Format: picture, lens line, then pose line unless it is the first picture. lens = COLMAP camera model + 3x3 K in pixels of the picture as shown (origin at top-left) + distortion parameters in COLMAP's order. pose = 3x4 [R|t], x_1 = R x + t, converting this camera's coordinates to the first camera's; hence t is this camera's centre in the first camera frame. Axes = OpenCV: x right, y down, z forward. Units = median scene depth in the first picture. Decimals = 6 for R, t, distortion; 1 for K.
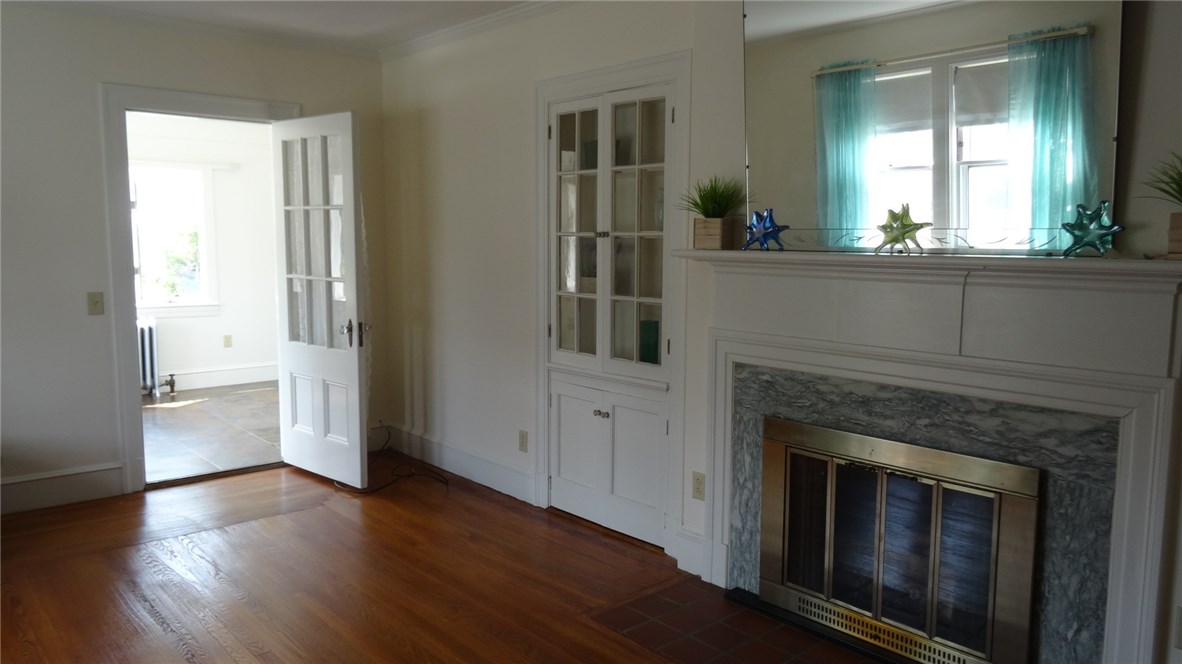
lens RADIAL K [[849.7, 0, 591.0], [0, 849.7, 332.0], [0, 0, 1]] dist [-0.005584, -0.002555]
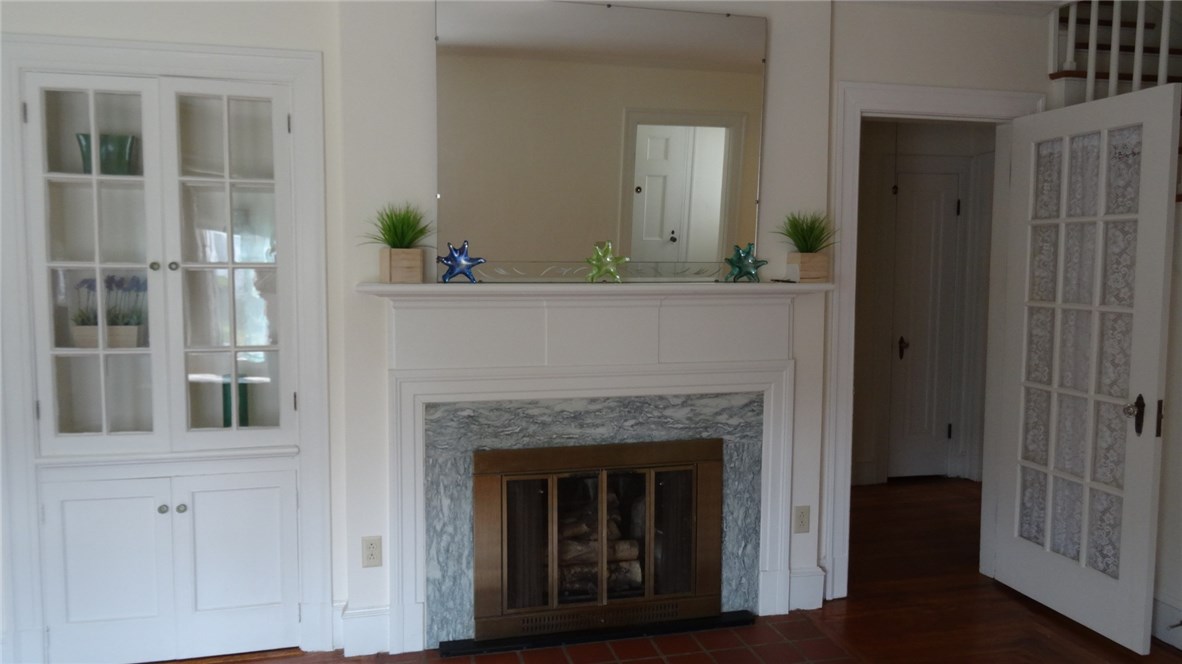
lens RADIAL K [[849.7, 0, 591.0], [0, 849.7, 332.0], [0, 0, 1]] dist [-0.005584, -0.002555]
pose [[0.457592, -0.071829, 0.886256, -0.608078], [0.098784, 0.994668, 0.029611, -0.055439], [-0.883658, 0.073998, 0.462248, 0.431515]]
